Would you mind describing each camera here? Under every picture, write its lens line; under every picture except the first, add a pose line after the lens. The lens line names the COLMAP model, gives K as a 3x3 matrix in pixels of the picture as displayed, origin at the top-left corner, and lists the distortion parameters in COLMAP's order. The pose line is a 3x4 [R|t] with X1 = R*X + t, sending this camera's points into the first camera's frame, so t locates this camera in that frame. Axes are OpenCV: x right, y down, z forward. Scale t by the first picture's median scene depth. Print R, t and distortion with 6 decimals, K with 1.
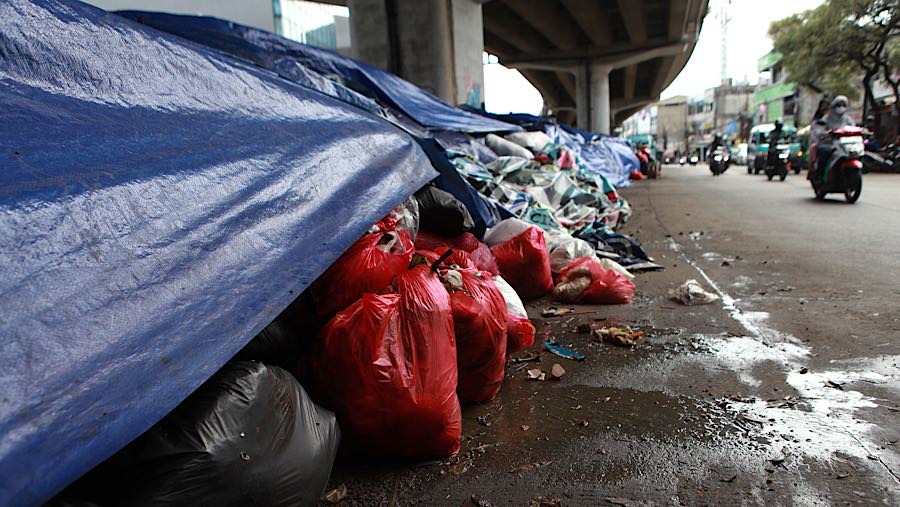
lens RADIAL K [[671.2, 0, 451.9], [0, 671.2, 257.4], [0, 0, 1]] dist [-0.050224, -0.000690]
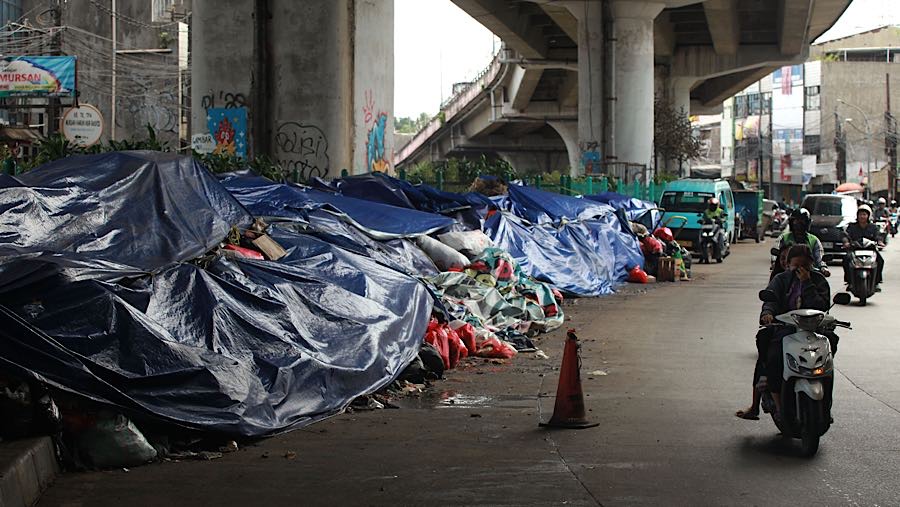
lens RADIAL K [[2249.1, 0, 450.5], [0, 2249.1, 253.5], [0, 0, 1]] dist [-0.293516, 0.000000]
pose [[0.992327, 0.051326, 0.112482, -0.140151], [-0.039252, 0.993479, -0.107042, 0.093342], [-0.117243, 0.101805, 0.987871, -1.136665]]
